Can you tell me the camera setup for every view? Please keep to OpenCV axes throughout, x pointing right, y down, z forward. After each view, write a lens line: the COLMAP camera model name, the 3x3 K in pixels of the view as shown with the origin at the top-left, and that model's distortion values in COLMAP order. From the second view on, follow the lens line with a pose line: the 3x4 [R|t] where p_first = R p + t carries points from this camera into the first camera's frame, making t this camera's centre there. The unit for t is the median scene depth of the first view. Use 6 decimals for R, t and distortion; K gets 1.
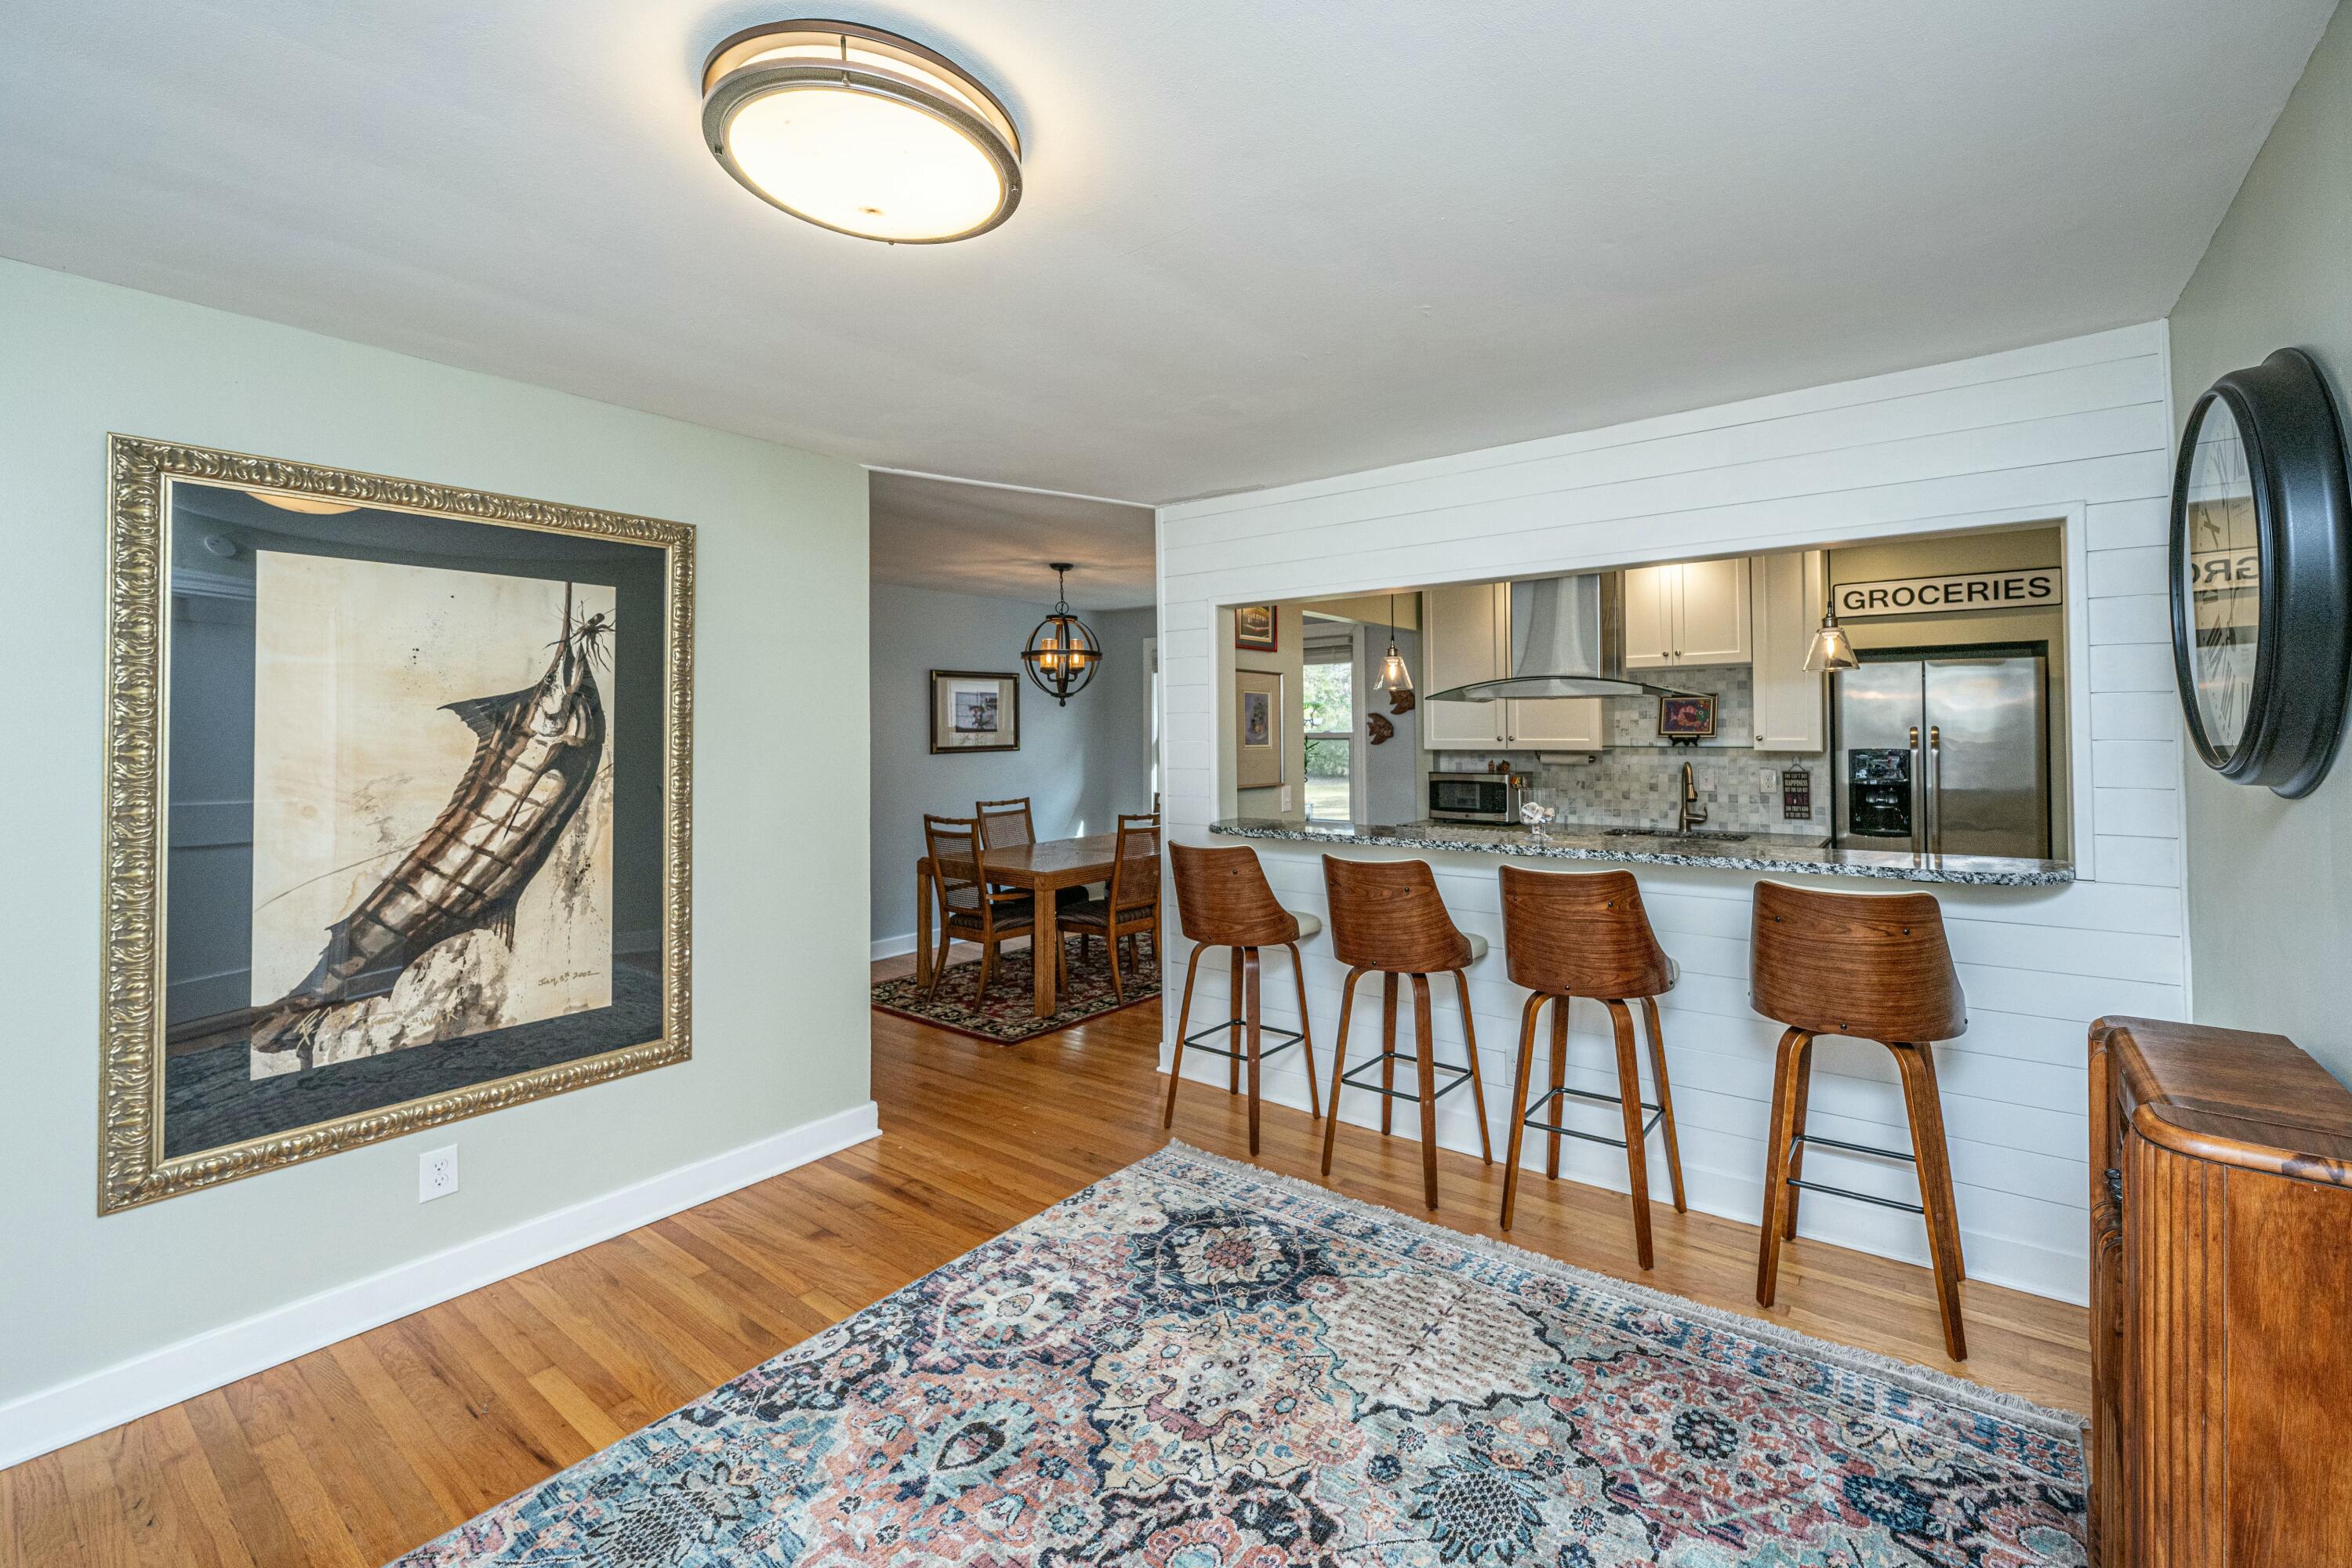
lens RADIAL K [[955.9, 0, 1289.2], [0, 955.9, 713.9], [0, 0, 1]] dist [-0.000527, -0.000122]
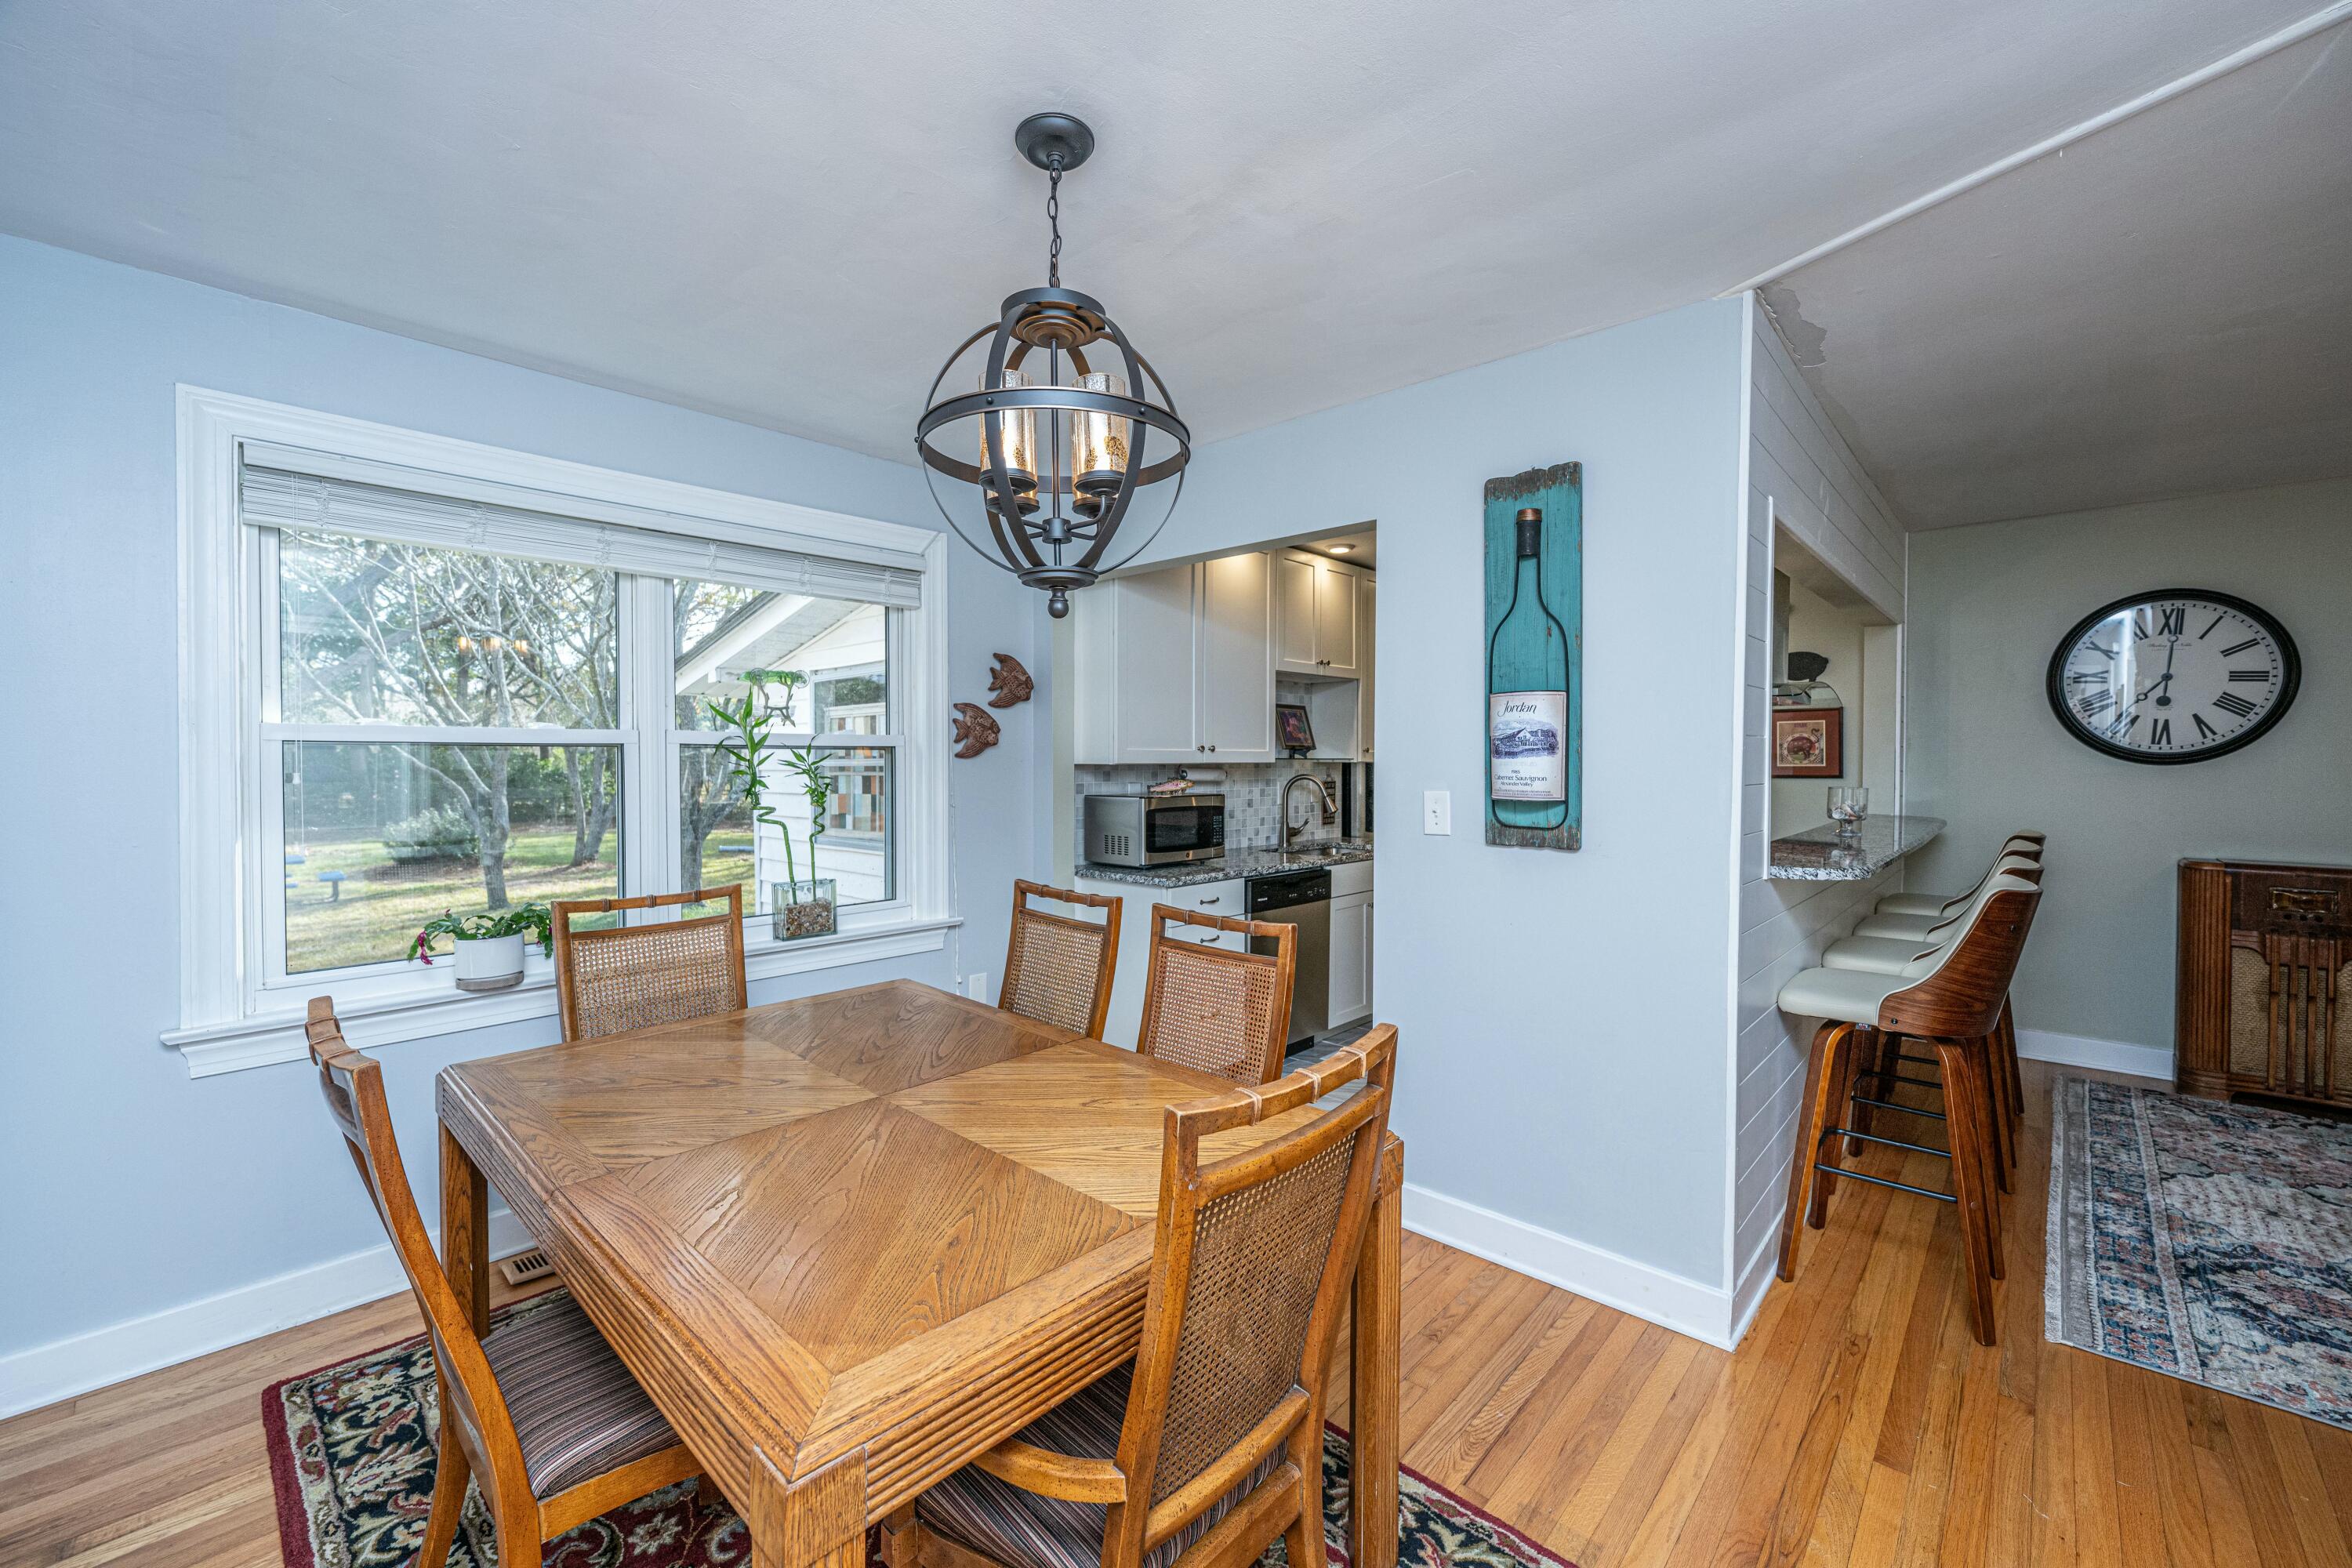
lens RADIAL K [[933.4, 0, 1171.7], [0, 933.4, 775.9], [0, 0, 1]] dist [-0.002425, -0.000125]
pose [[0.163471, -0.012762, 0.986466, -1.173431], [-0.020427, 0.999658, 0.016318, 0.082229], [-0.986337, -0.022818, 0.163155, 2.064582]]
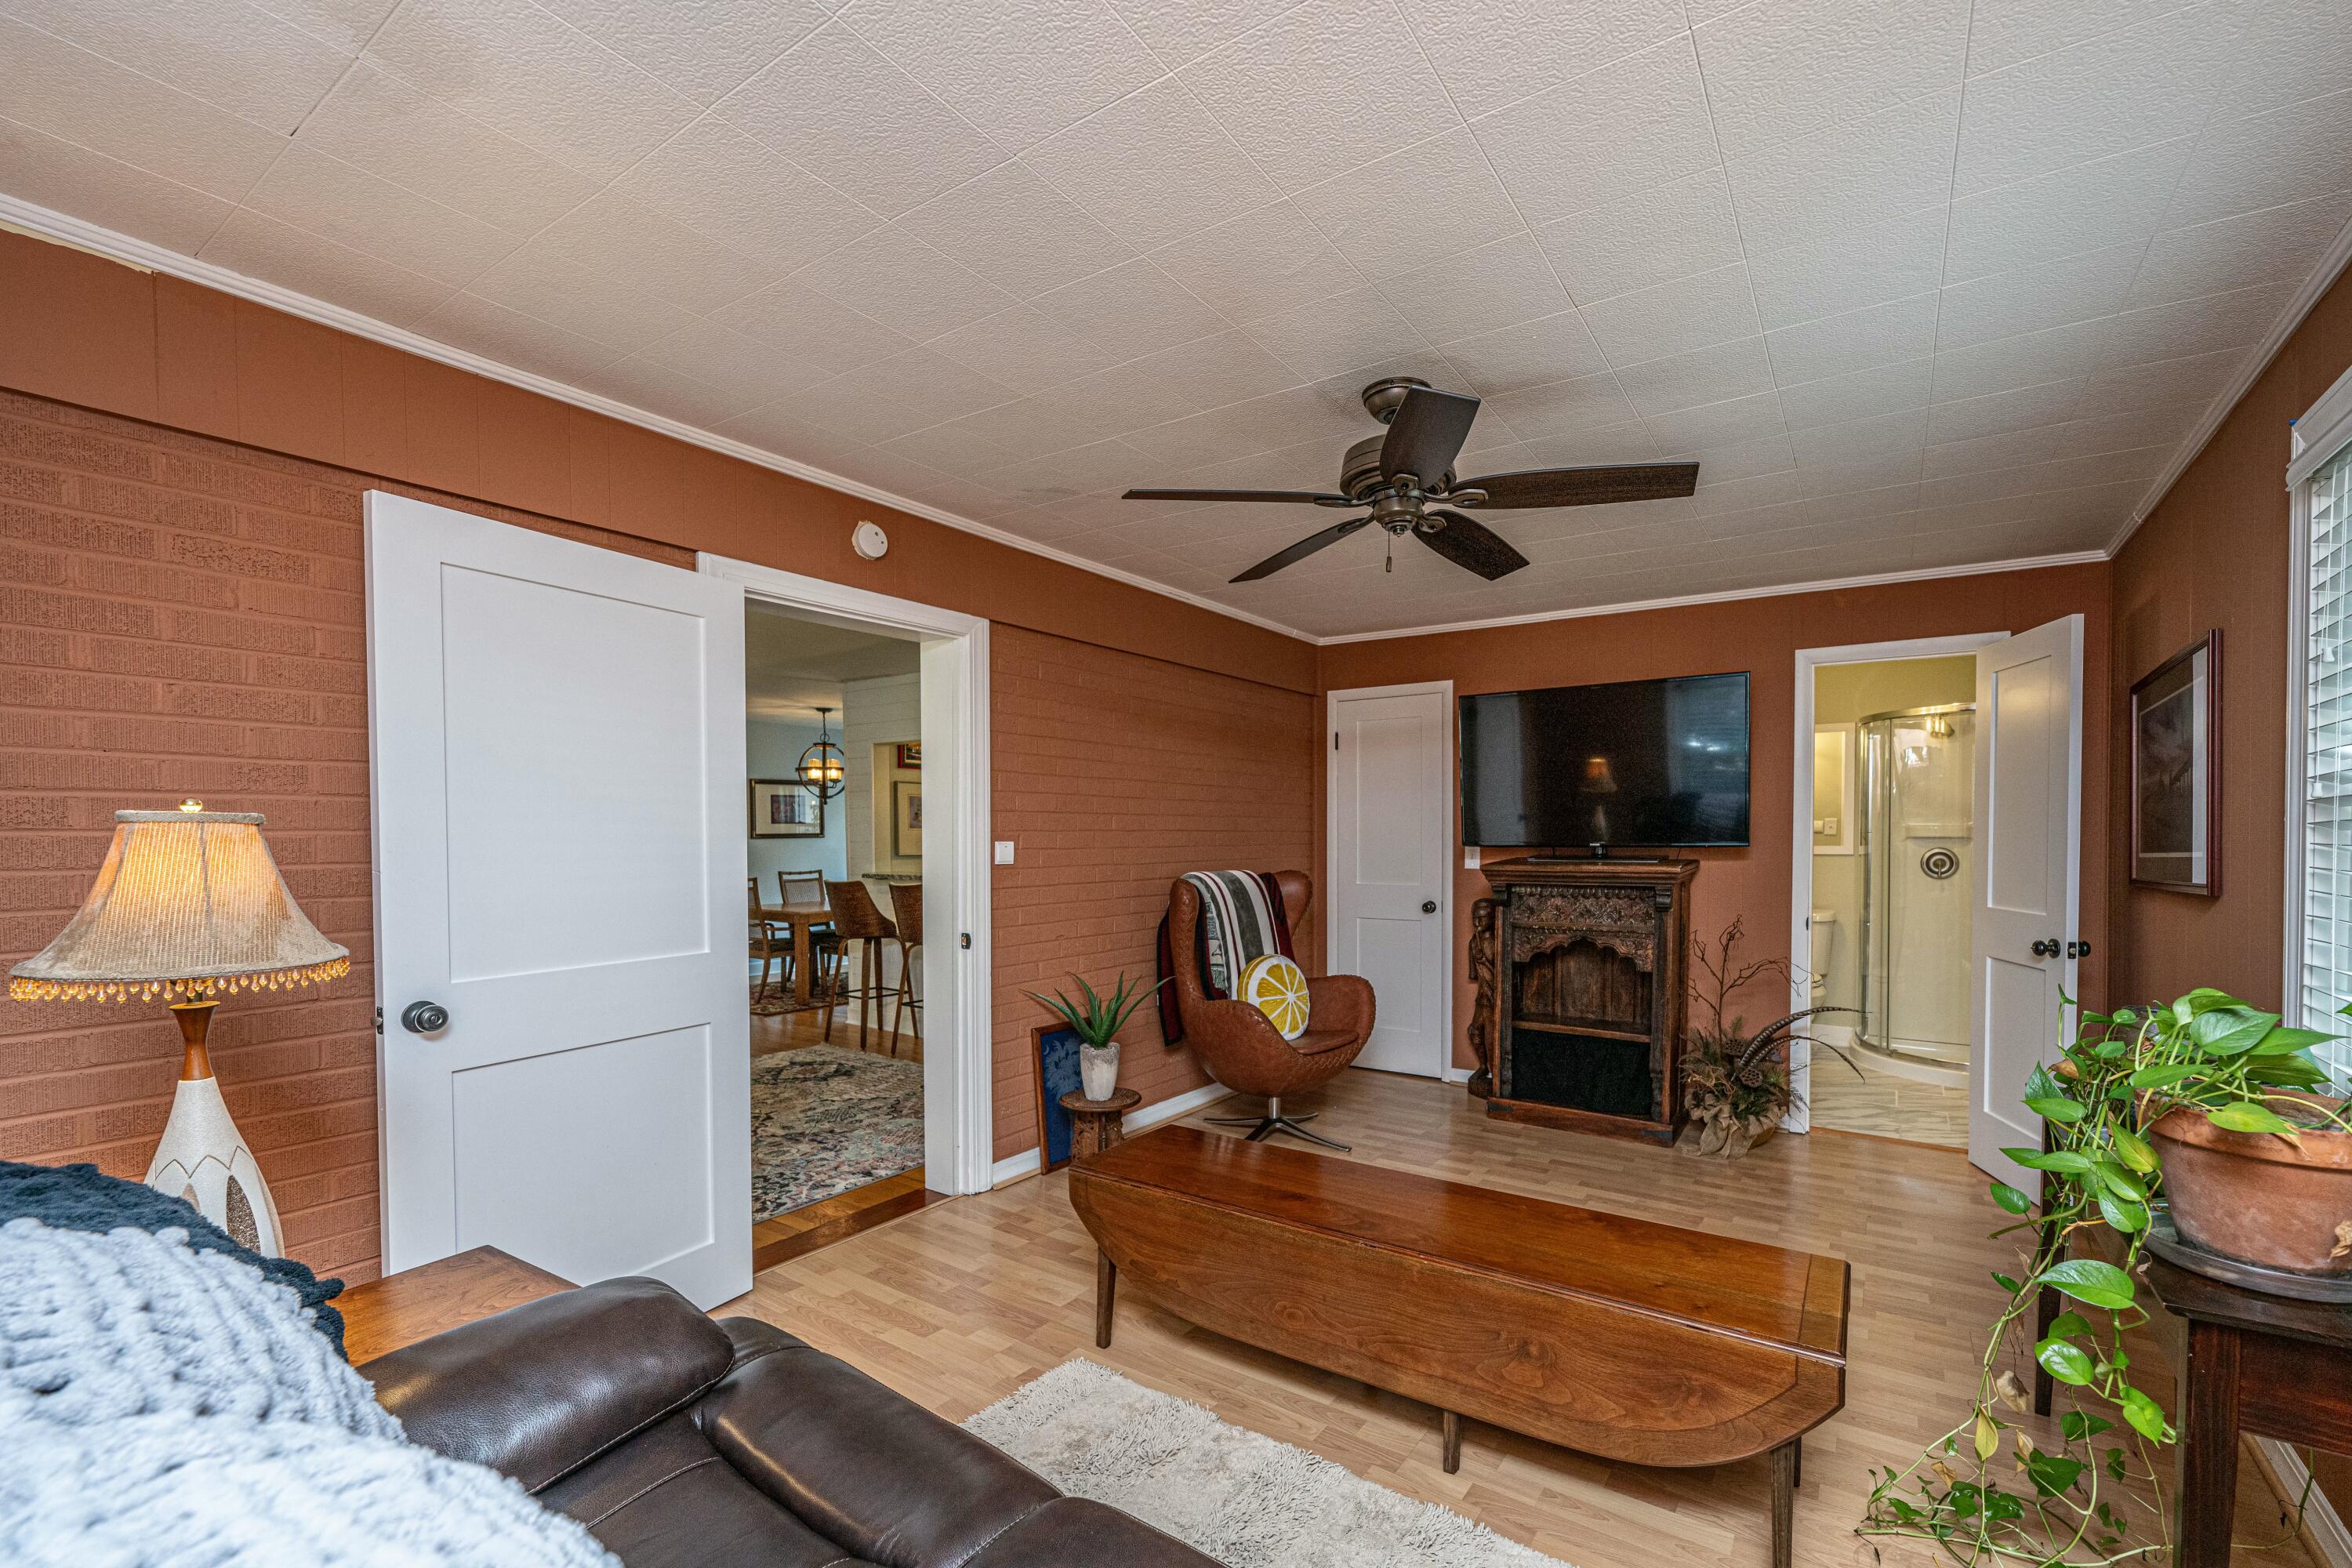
lens RADIAL K [[947.2, 0, 1296.7], [0, 947.2, 901.4], [0, 0, 1]] dist [-0.000204, -0.000021]
pose [[0.998803, 0.000575, 0.048911, 0.960864], [-0.005191, 0.995530, 0.094305, -0.005099], [-0.048638, -0.094446, 0.994341, -1.144392]]
